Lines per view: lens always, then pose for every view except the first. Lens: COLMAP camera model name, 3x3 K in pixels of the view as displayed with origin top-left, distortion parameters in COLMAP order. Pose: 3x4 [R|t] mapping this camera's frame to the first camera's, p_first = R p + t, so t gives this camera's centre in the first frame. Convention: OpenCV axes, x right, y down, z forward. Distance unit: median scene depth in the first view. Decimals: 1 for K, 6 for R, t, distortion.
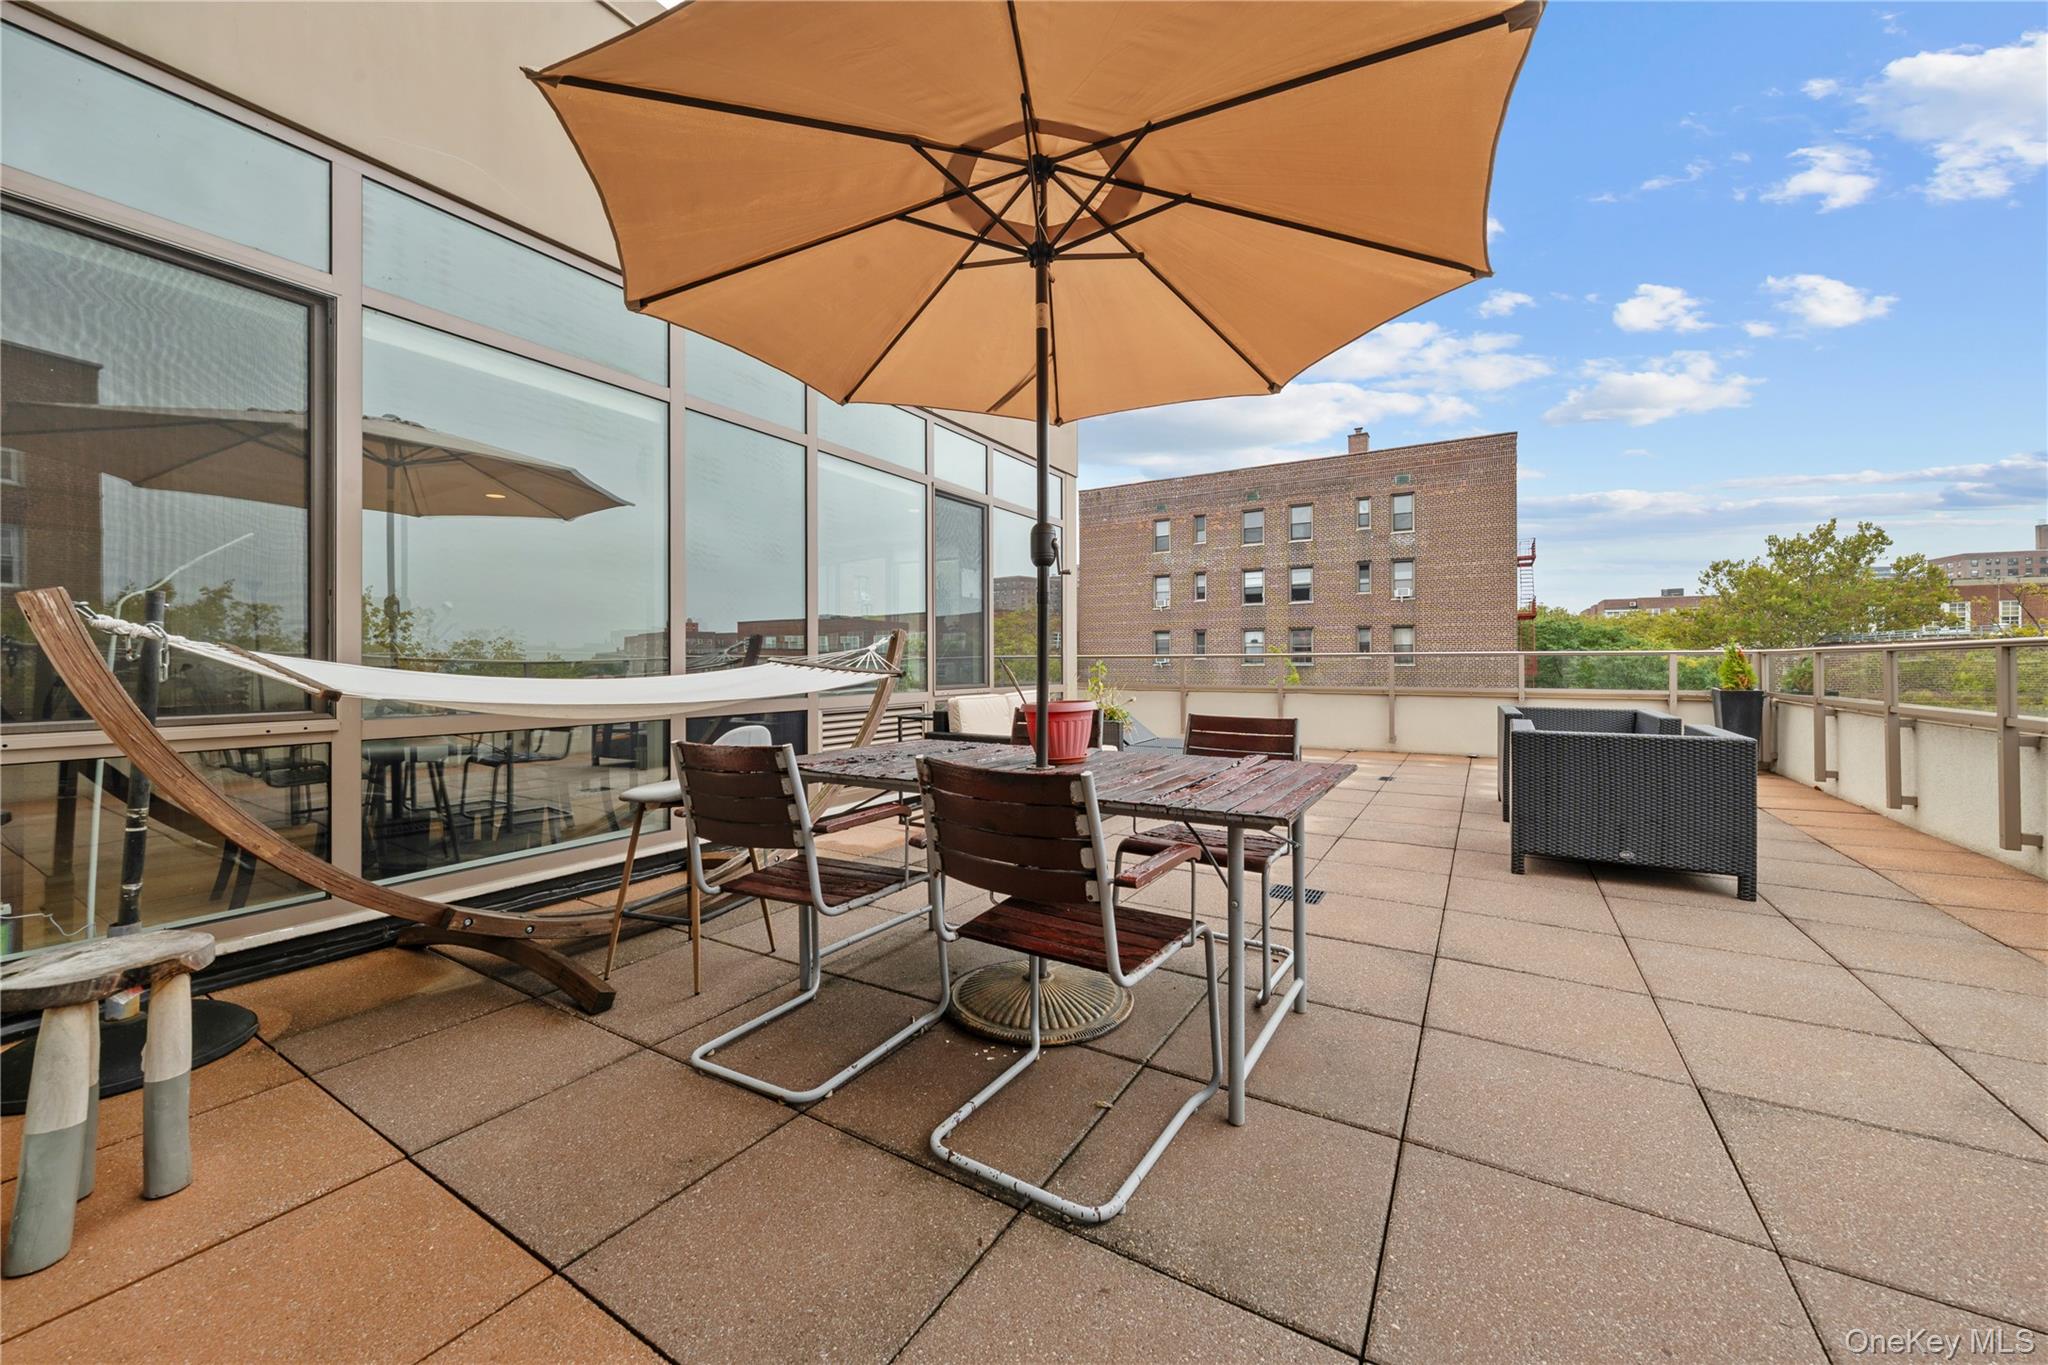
lens RADIAL K [[780.4, 0, 1028.4], [0, 780.4, 664.1], [0, 0, 1]] dist [-0.001836, 0.000586]
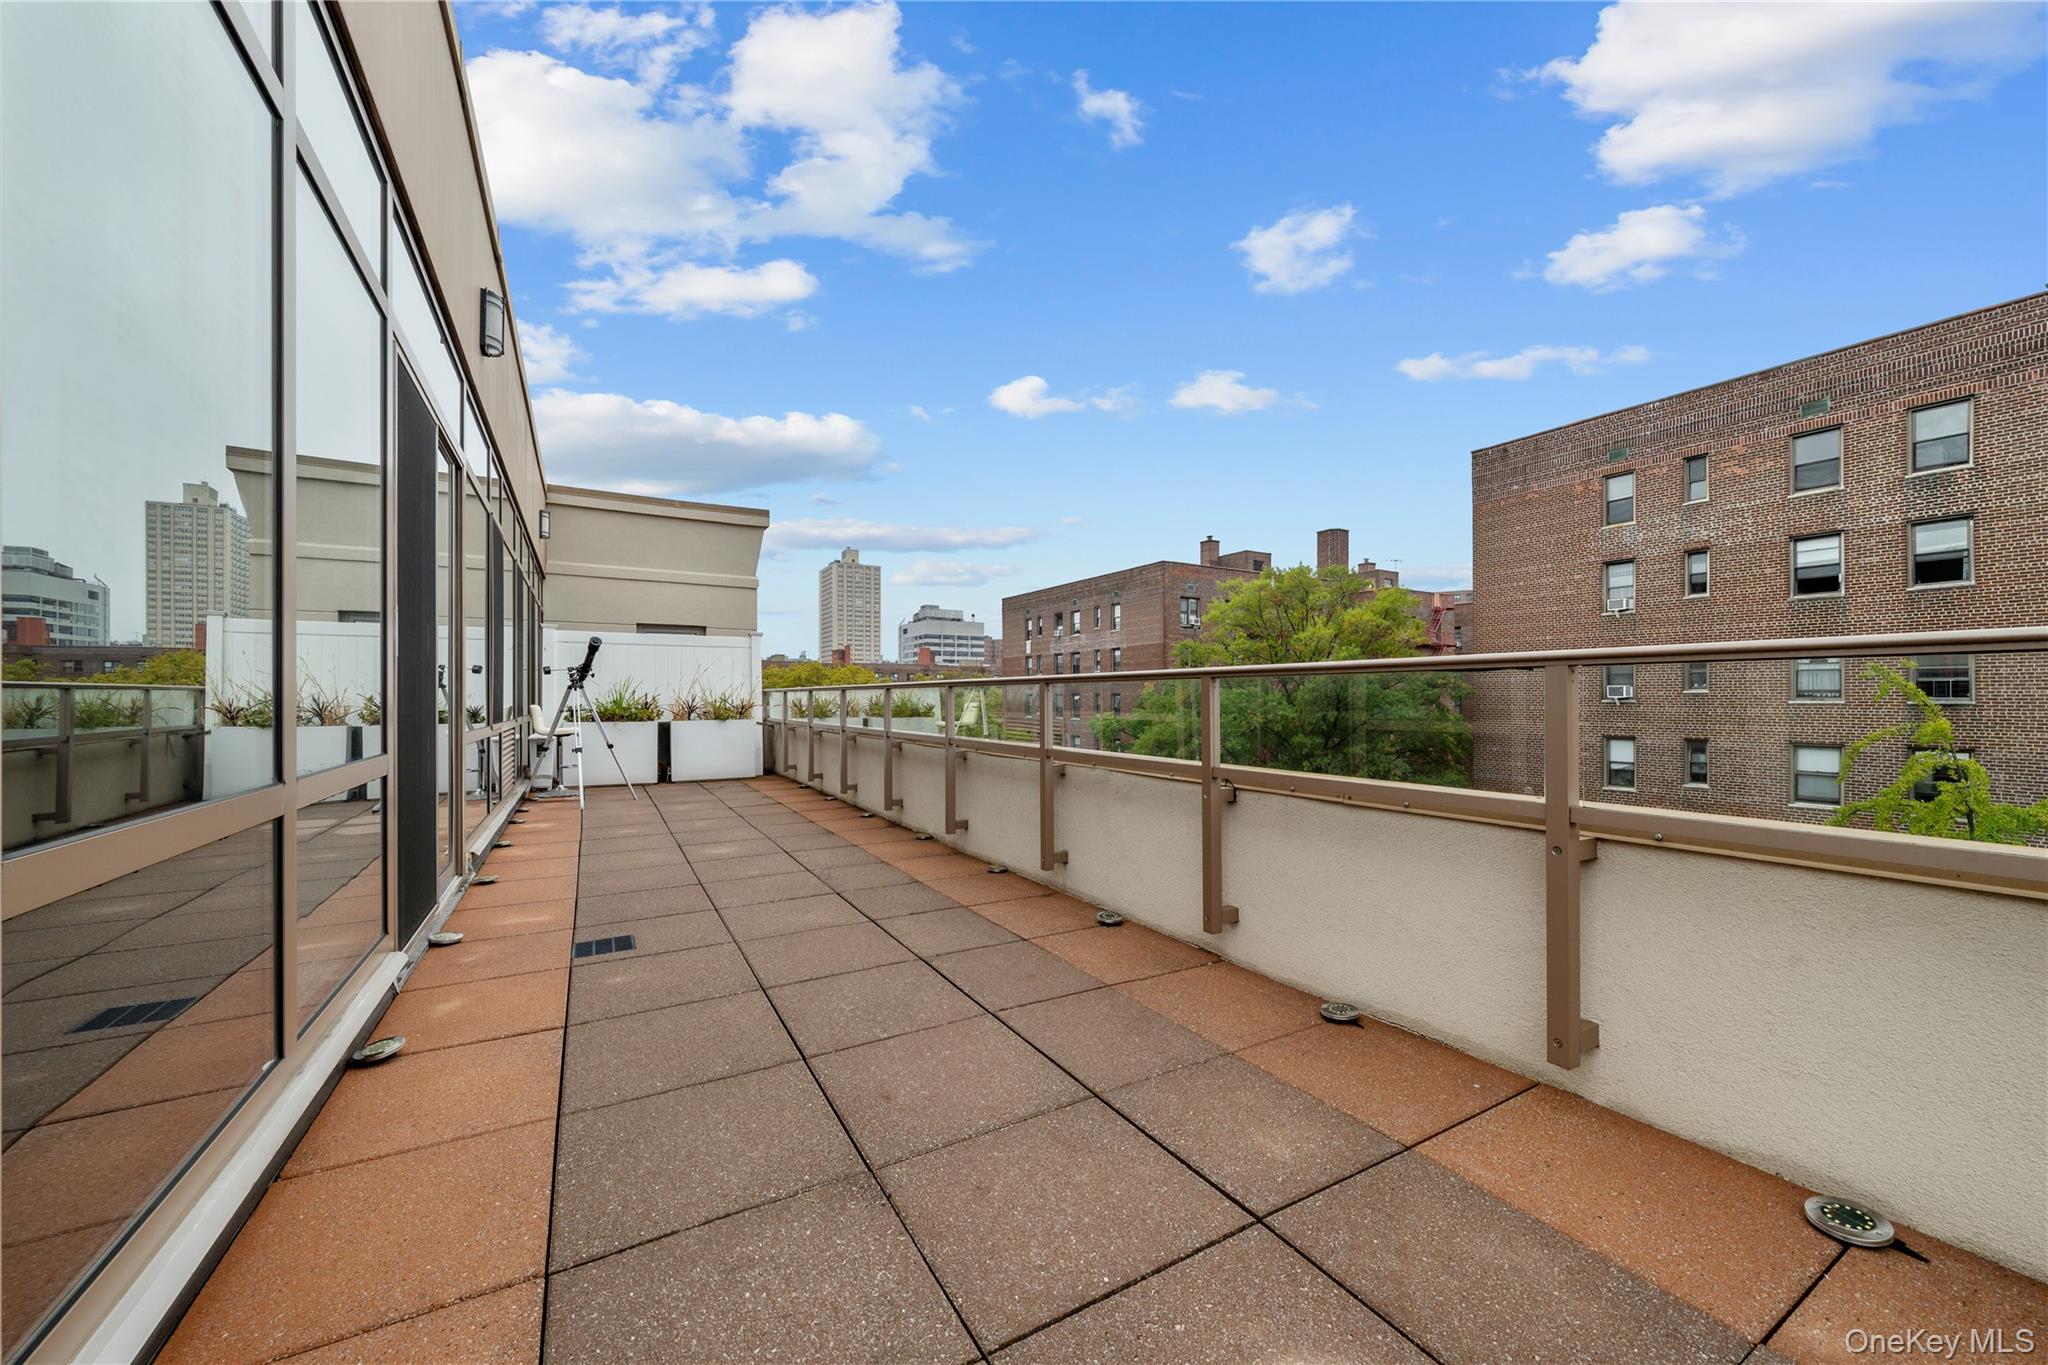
lens RADIAL K [[780.4, 0, 1016.5], [0, 780.4, 696.6], [0, 0, 1]] dist [-0.001836, 0.000586]
pose [[0.876593, 0.000852, -0.481232, 0.052569], [-0.002178, 0.999995, -0.002196, 0.000066], [0.481228, 0.002973, 0.876590, 0.233134]]
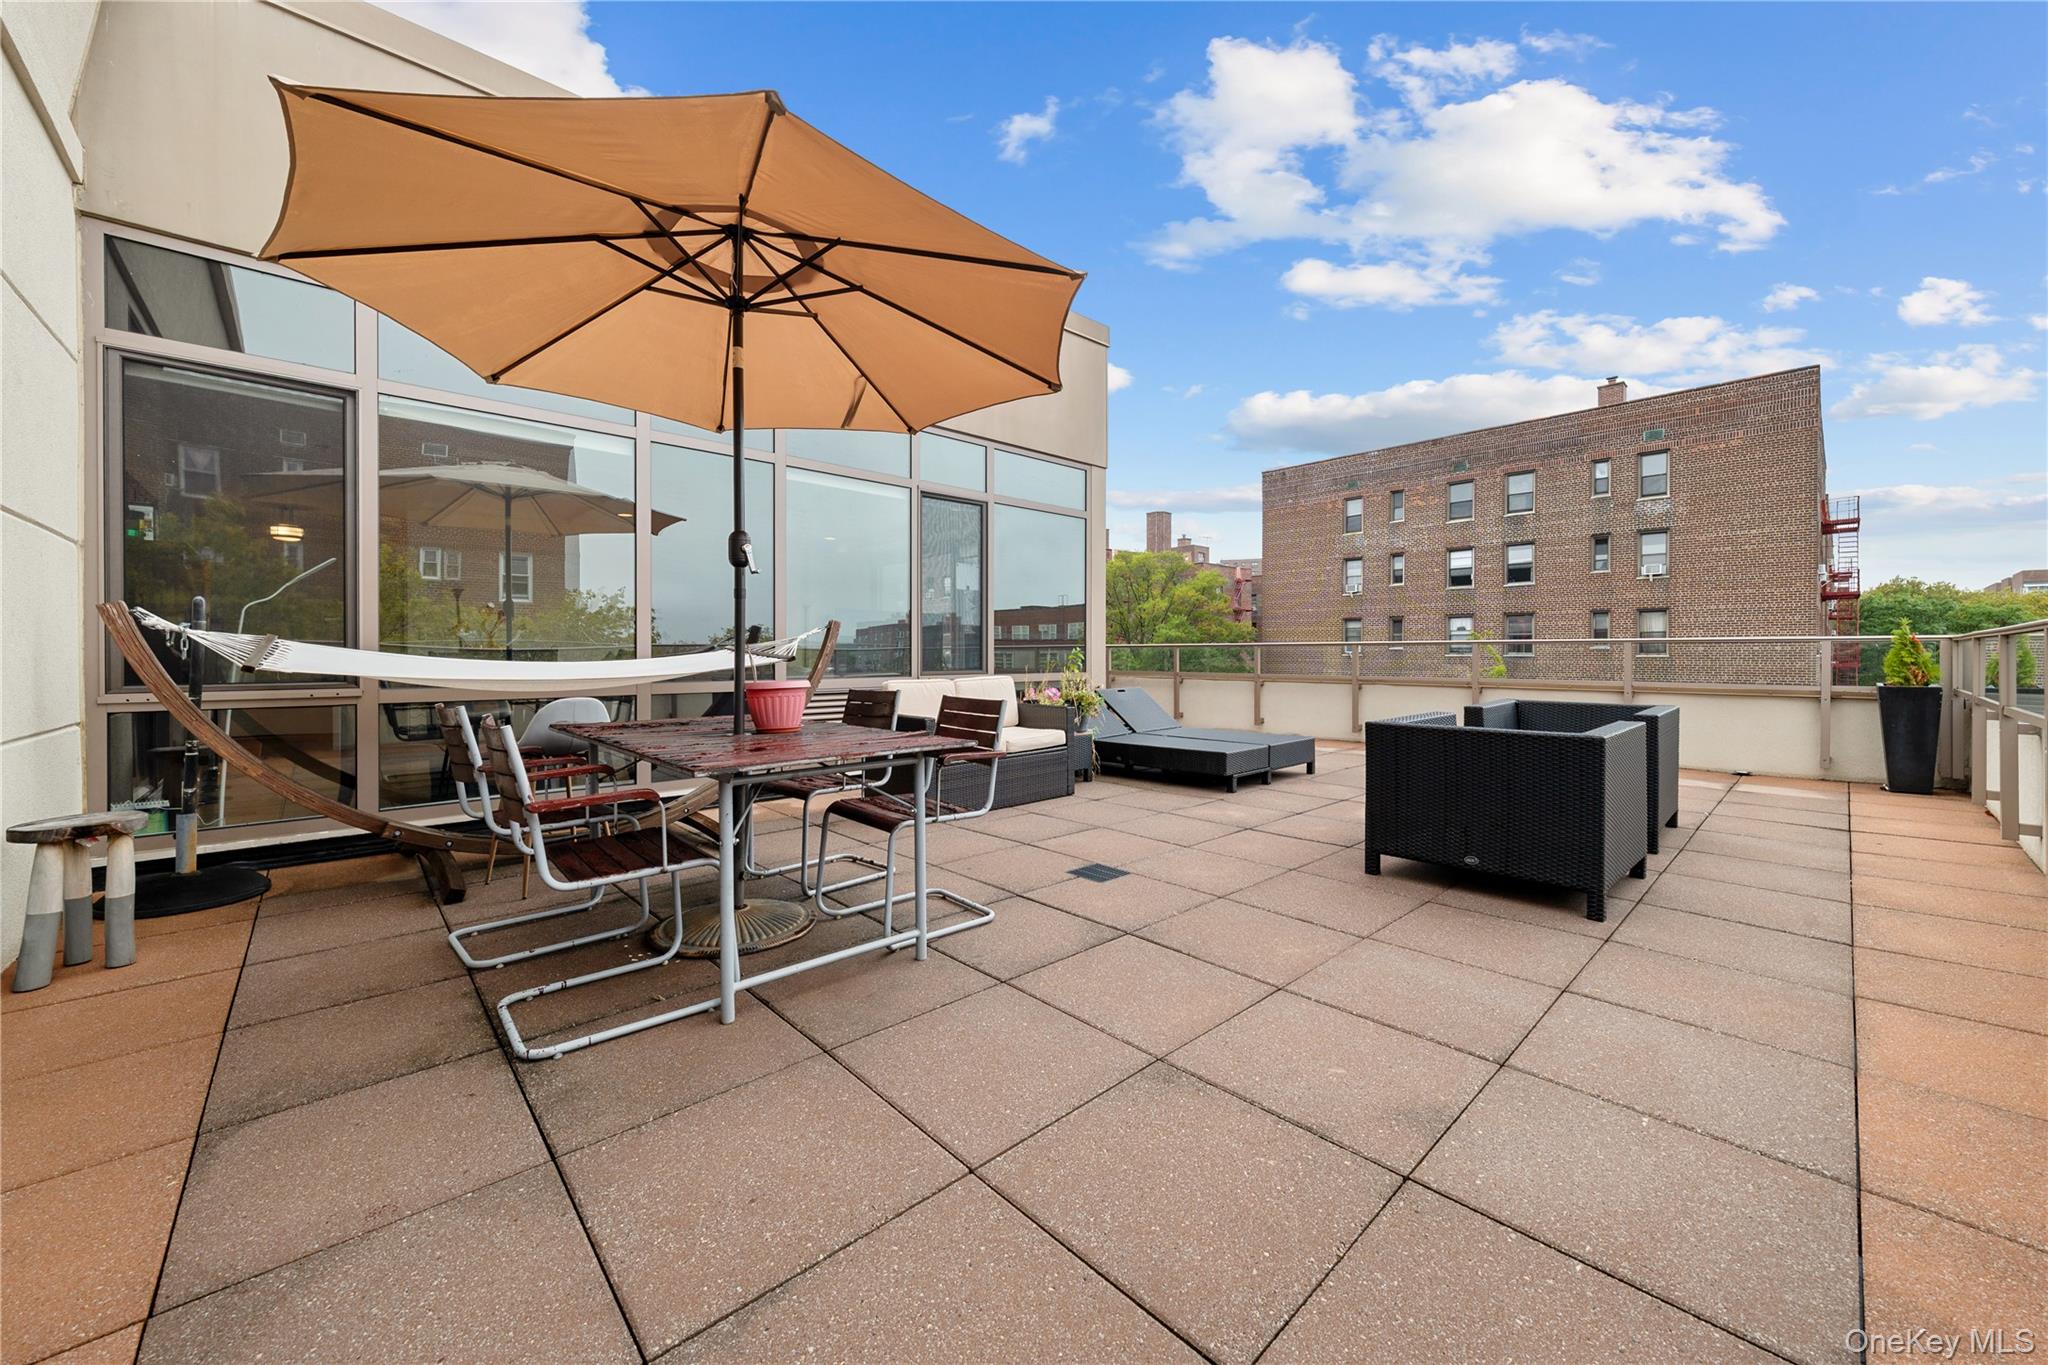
lens RADIAL K [[780.4, 0, 1017.6], [0, 780.4, 665.0], [0, 0, 1]] dist [-0.001836, 0.000586]
pose [[0.960060, 0.006427, -0.279721, 0.055574], [-0.002362, 0.999887, 0.014866, 0.000367], [0.279785, -0.013612, 0.959966, -0.002272]]
